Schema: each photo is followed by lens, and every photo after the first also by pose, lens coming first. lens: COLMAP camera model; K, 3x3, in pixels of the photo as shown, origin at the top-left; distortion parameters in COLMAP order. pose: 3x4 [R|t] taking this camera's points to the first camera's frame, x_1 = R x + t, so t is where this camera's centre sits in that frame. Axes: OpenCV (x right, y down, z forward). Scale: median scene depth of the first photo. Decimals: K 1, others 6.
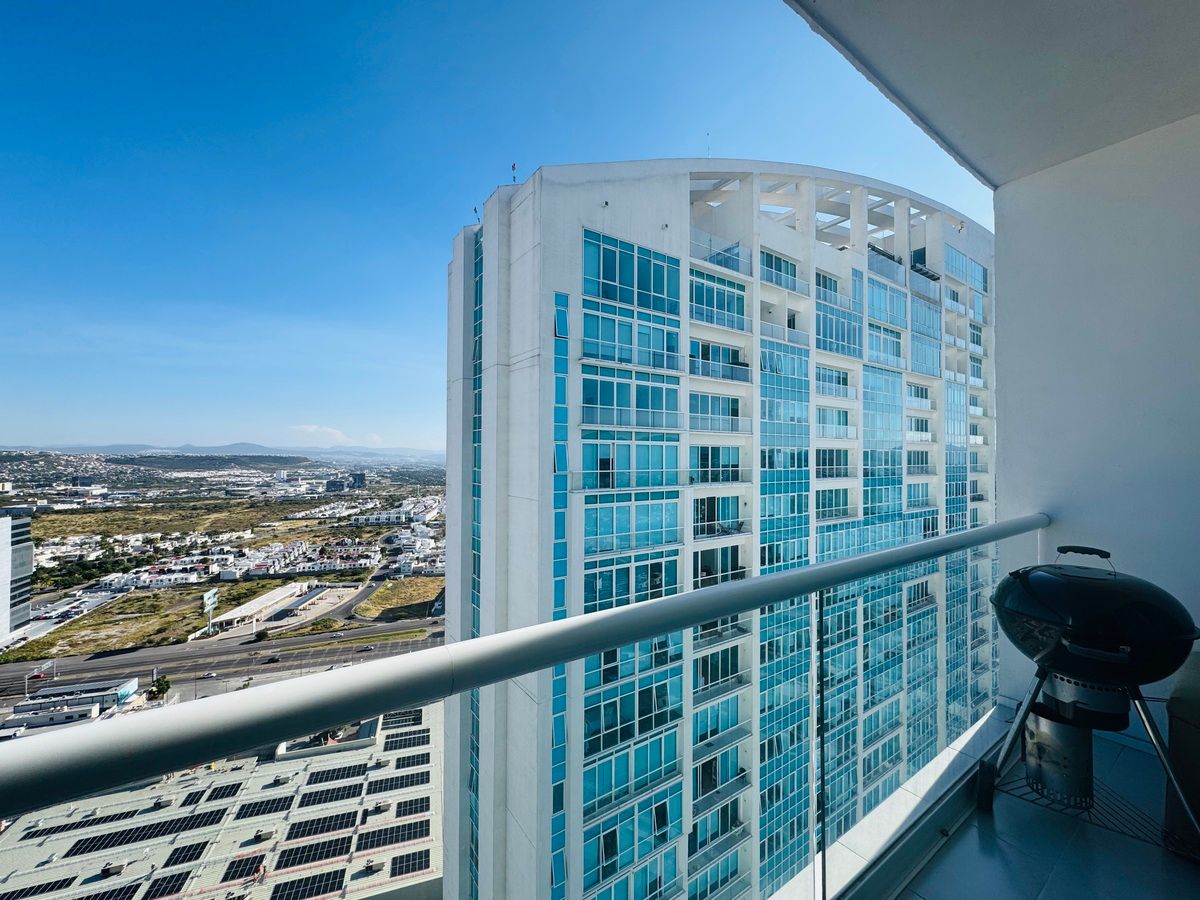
lens RADIAL K [[477.9, 0, 599.0], [0, 477.9, 448.2], [0, 0, 1]] dist [-0.004392, 0.000814]
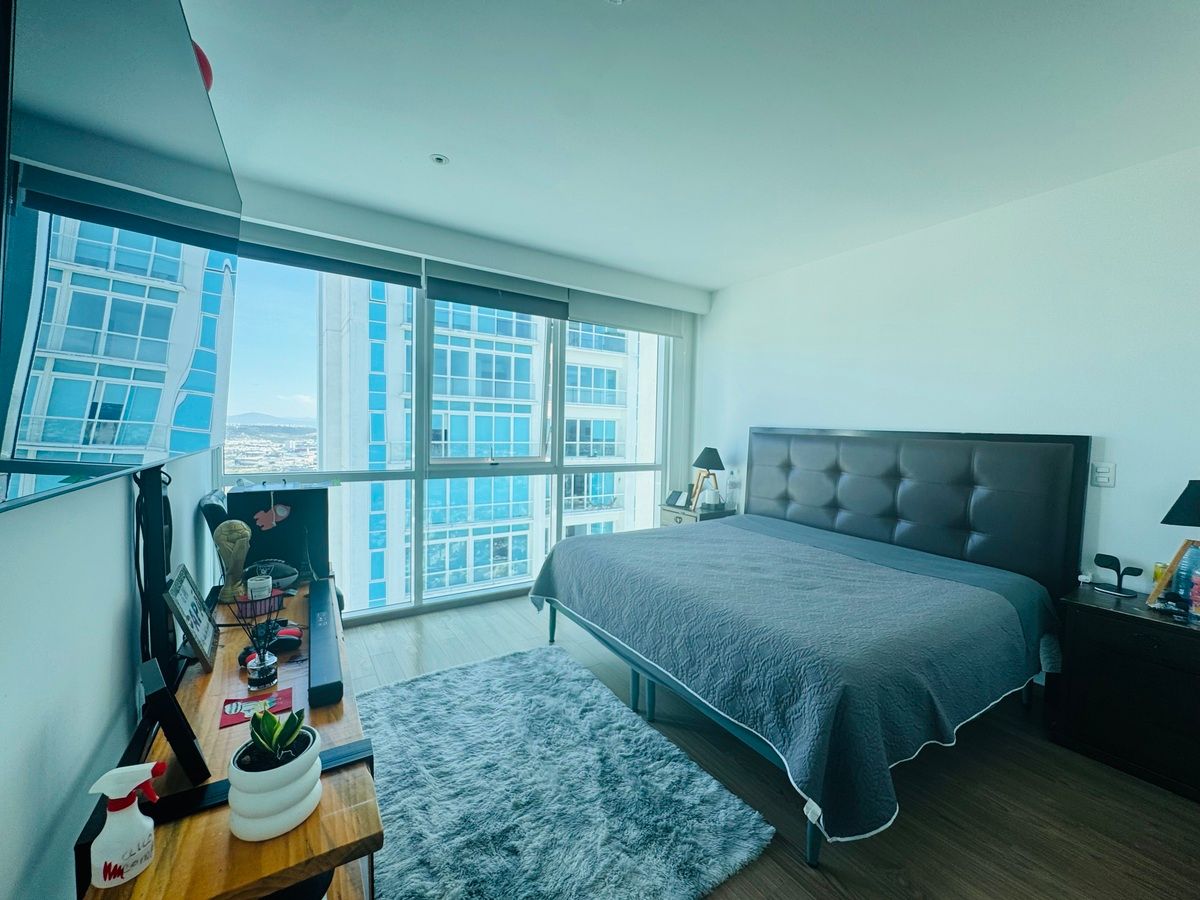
lens RADIAL K [[477.9, 0, 594.6], [0, 477.9, 451.0], [0, 0, 1]] dist [-0.004392, 0.000814]
pose [[0.999702, 0.014628, -0.019535, 0.577581], [-0.013516, 0.998347, 0.055855, 0.011575], [0.020320, -0.055575, 0.998248, 0.063871]]
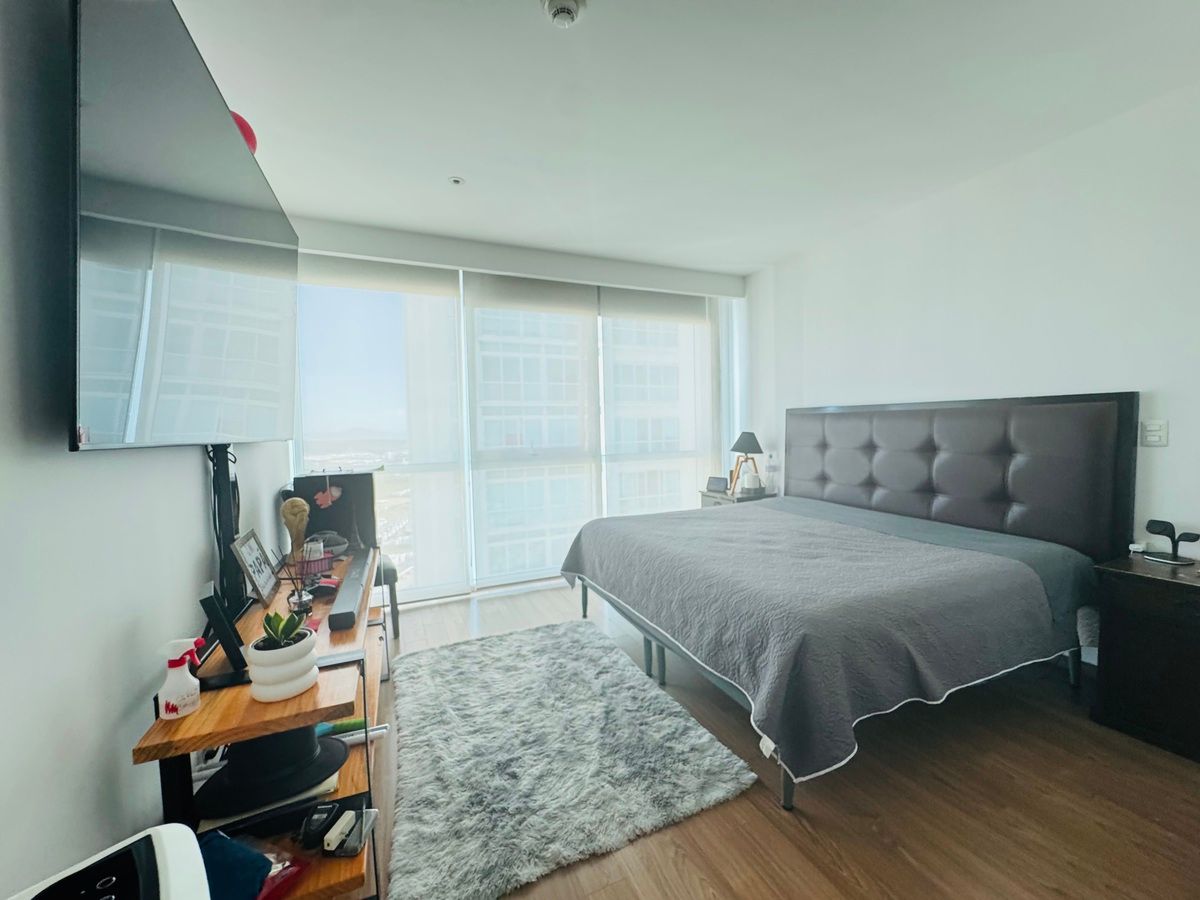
lens RADIAL K [[477.9, 0, 594.8], [0, 477.9, 450.7], [0, 0, 1]] dist [-0.004392, 0.000814]
pose [[0.983912, -0.024026, -0.177029, 0.594391], [0.033770, 0.998063, 0.052240, 0.015989], [0.175431, -0.057378, 0.982818, 0.056683]]
